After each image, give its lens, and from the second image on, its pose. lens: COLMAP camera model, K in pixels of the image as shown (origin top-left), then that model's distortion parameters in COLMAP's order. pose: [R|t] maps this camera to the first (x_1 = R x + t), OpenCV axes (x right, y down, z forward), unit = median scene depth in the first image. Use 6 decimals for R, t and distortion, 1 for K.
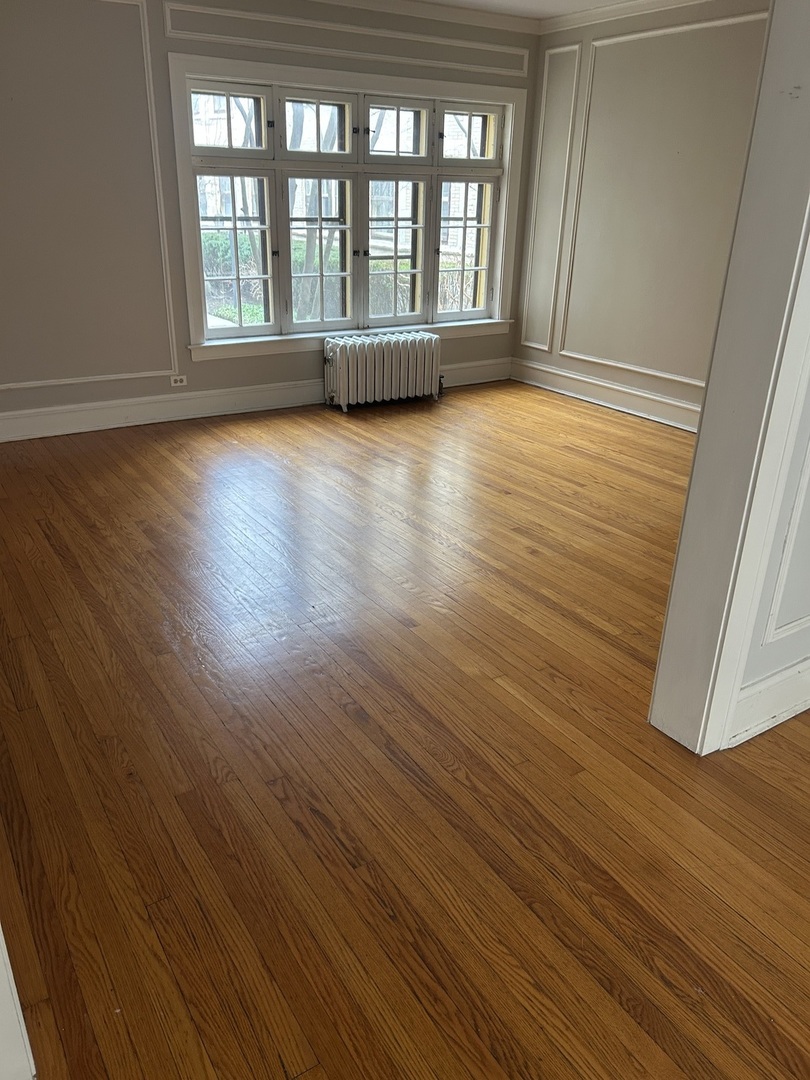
lens RADIAL K [[810.6, 0, 408.2], [0, 810.6, 539.6], [0, 0, 1]] dist [0.001927, -0.003348]
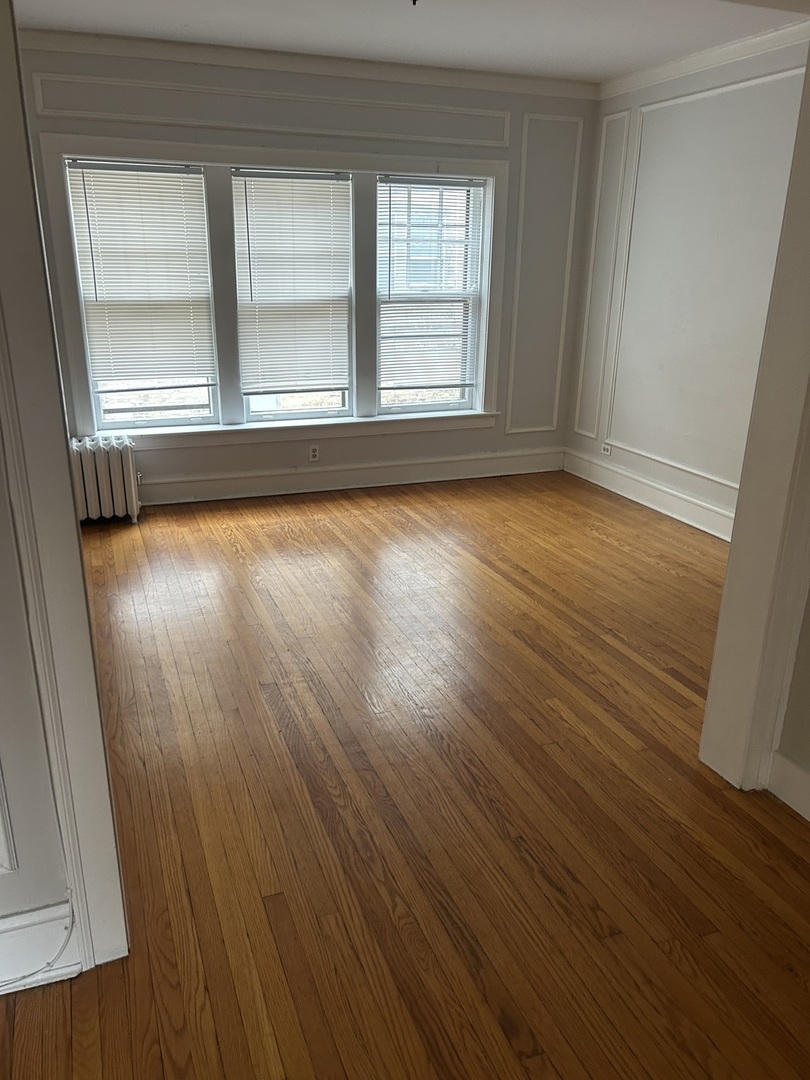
lens RADIAL K [[810.6, 0, 405.0], [0, 810.6, 542.9], [0, 0, 1]] dist [0.001927, -0.003348]
pose [[-0.980584, -0.088545, 0.174970, -0.059269], [0.050791, 0.747125, 0.662740, -0.598522], [-0.189407, 0.658760, -0.728121, 1.369650]]
